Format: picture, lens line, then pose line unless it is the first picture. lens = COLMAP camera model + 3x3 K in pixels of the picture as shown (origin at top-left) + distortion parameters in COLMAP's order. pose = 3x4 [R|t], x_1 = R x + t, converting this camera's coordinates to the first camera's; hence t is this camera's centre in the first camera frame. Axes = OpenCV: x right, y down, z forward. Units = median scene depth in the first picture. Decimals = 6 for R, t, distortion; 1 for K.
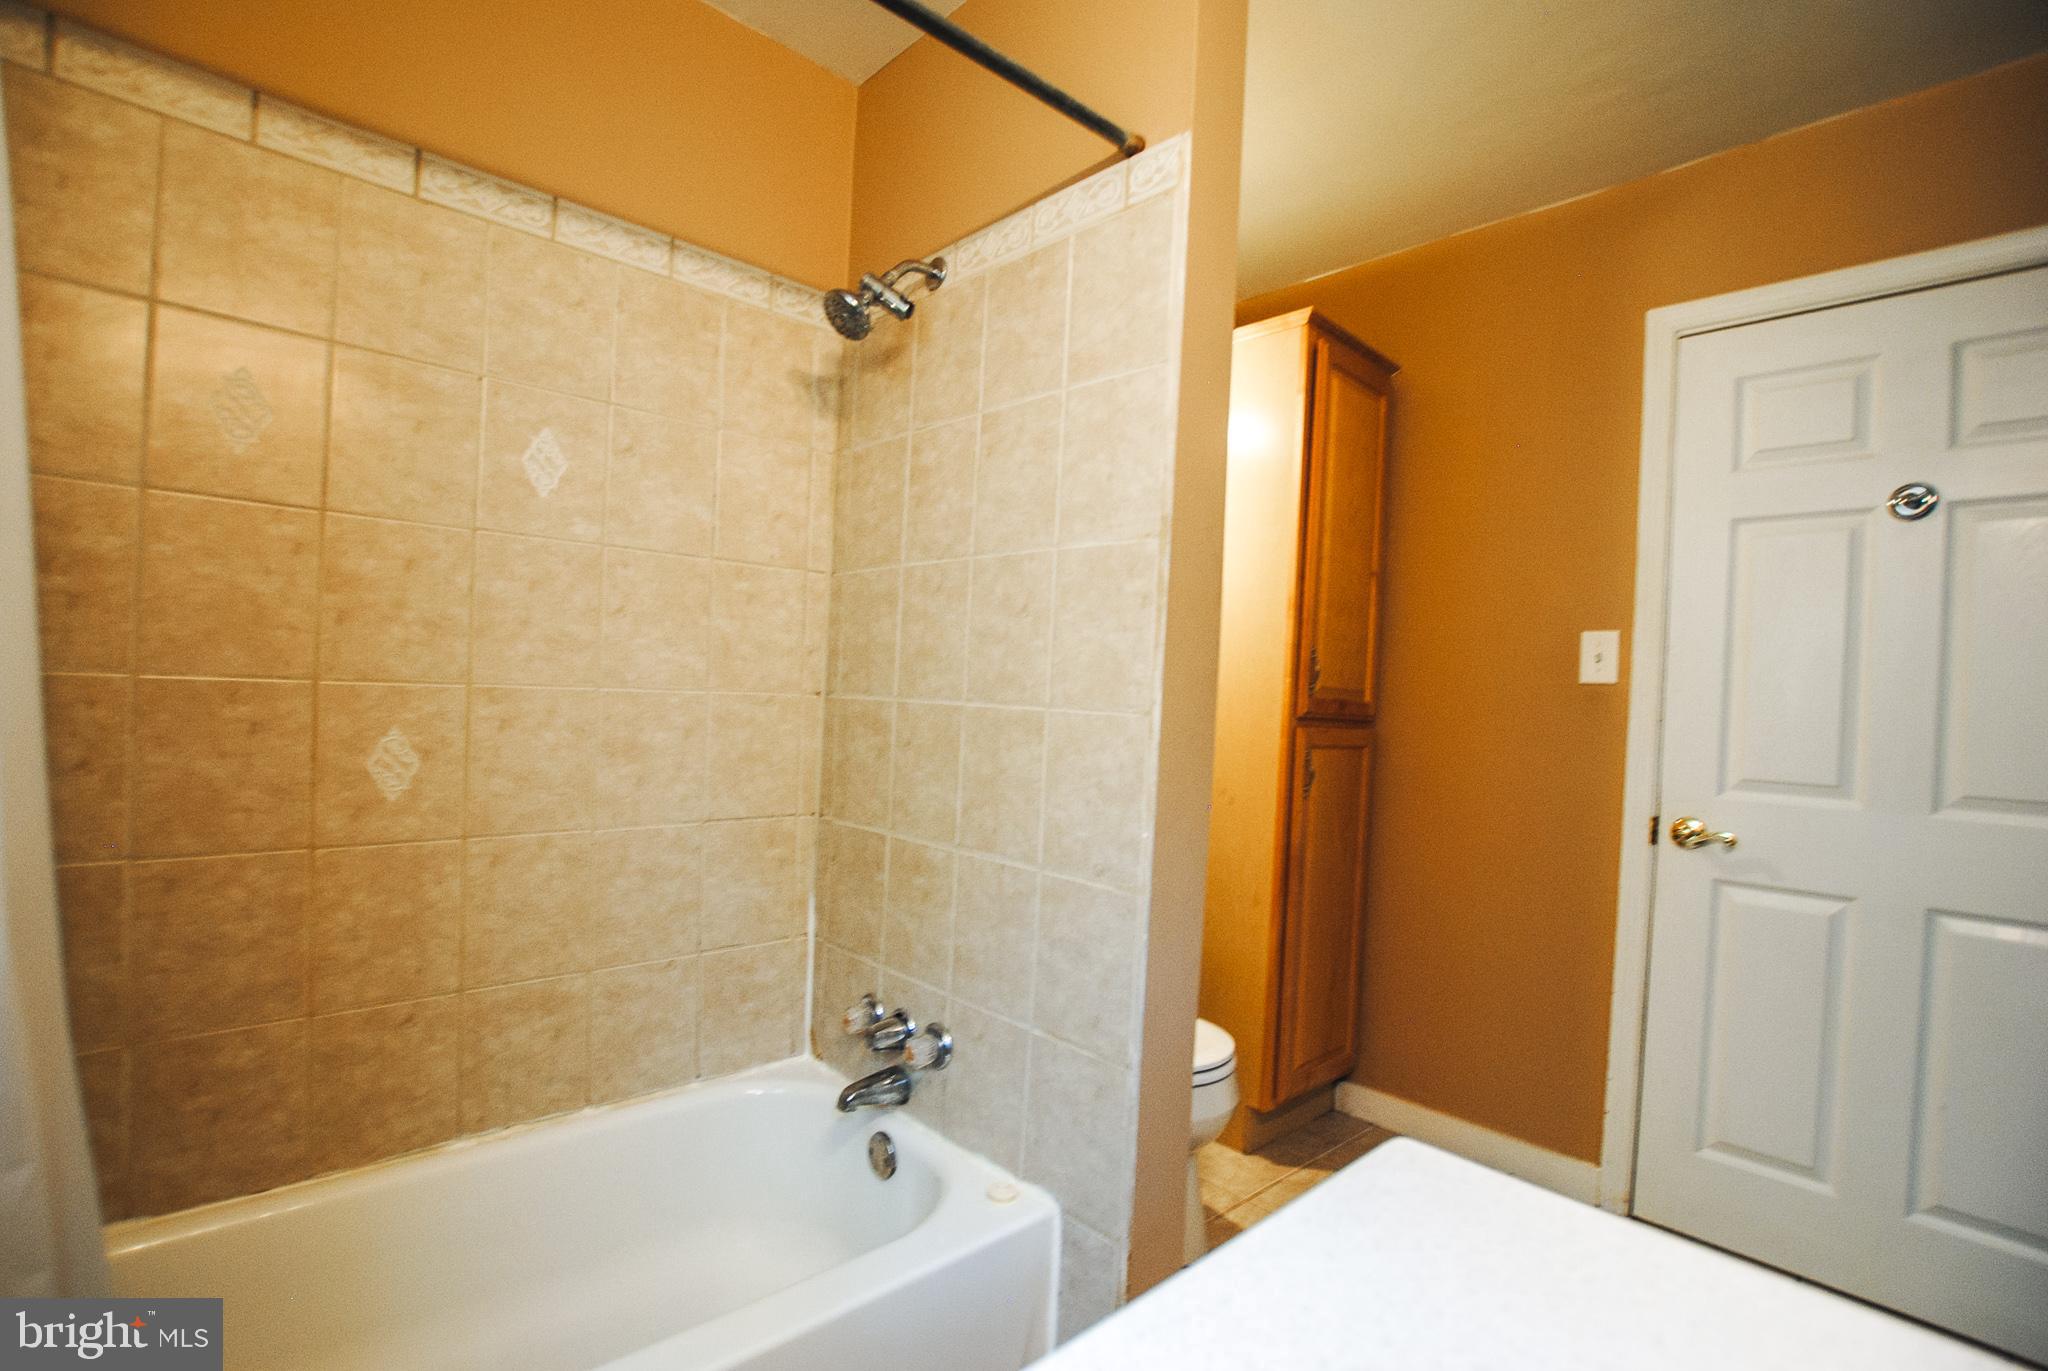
lens RADIAL K [[923.0, 0, 1033.9], [0, 923.0, 697.1], [0, 0, 1]] dist [-0.028894, 0.000940]
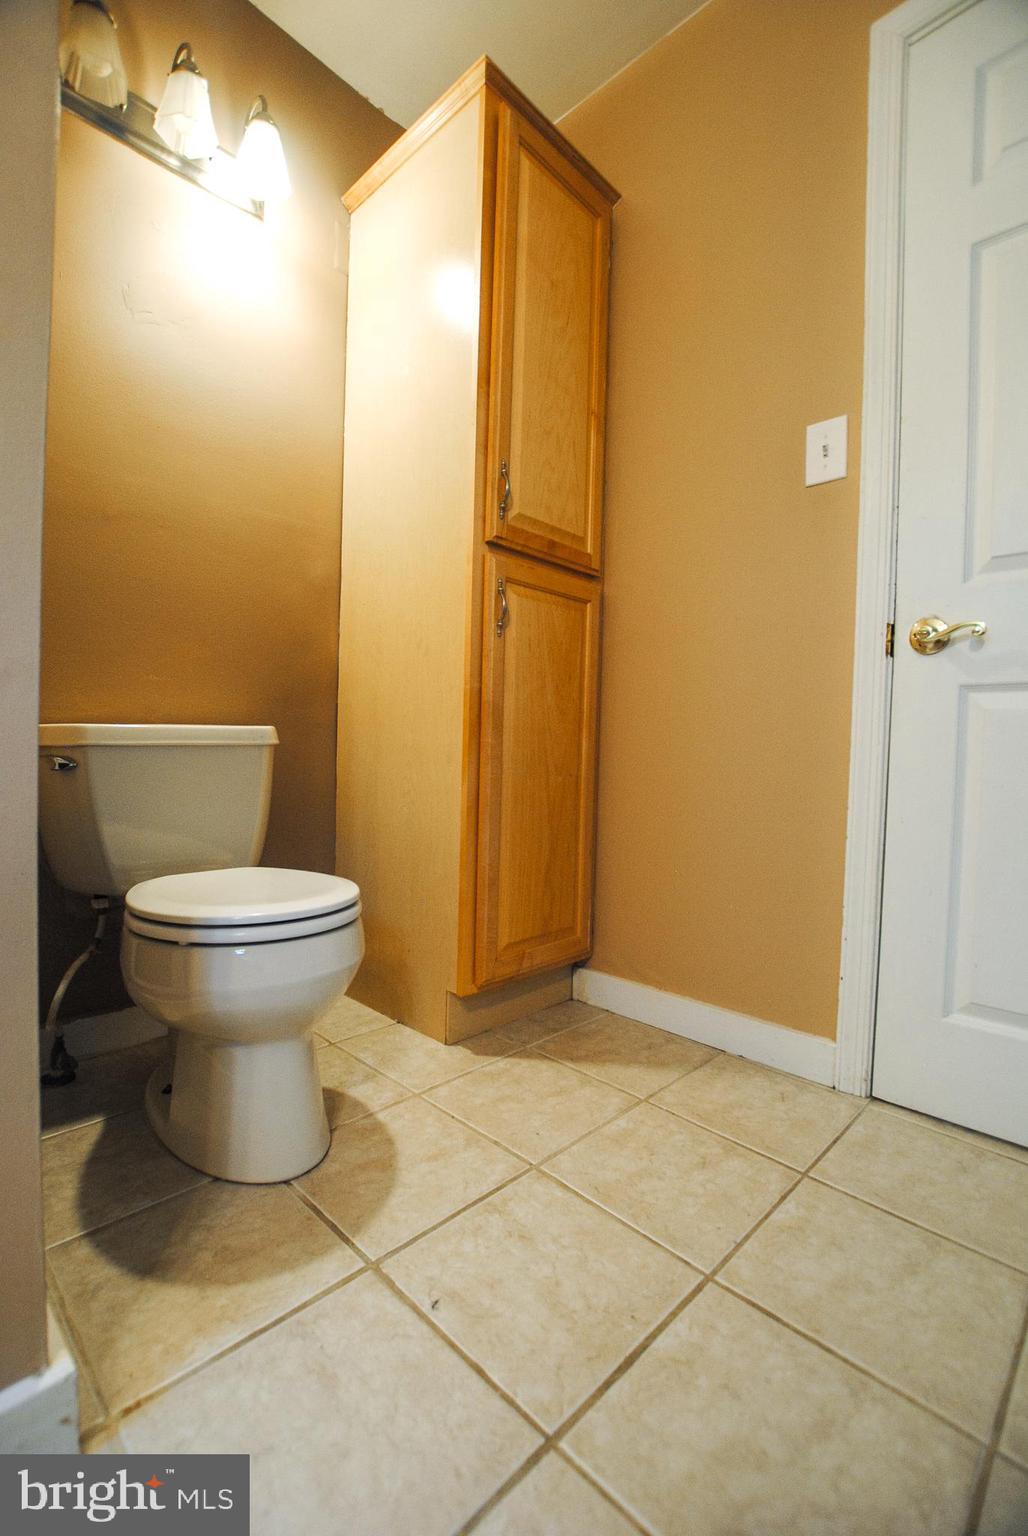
lens RADIAL K [[672.6, 0, 514.0], [0, 672.6, 768.0], [0, 0, 1]] dist [-0.028883, -0.000126]
pose [[0.999208, -0.027282, 0.028978, 0.289345], [0.026365, 0.999153, 0.031586, 0.216519], [-0.029815, -0.030797, 0.999081, 0.363869]]
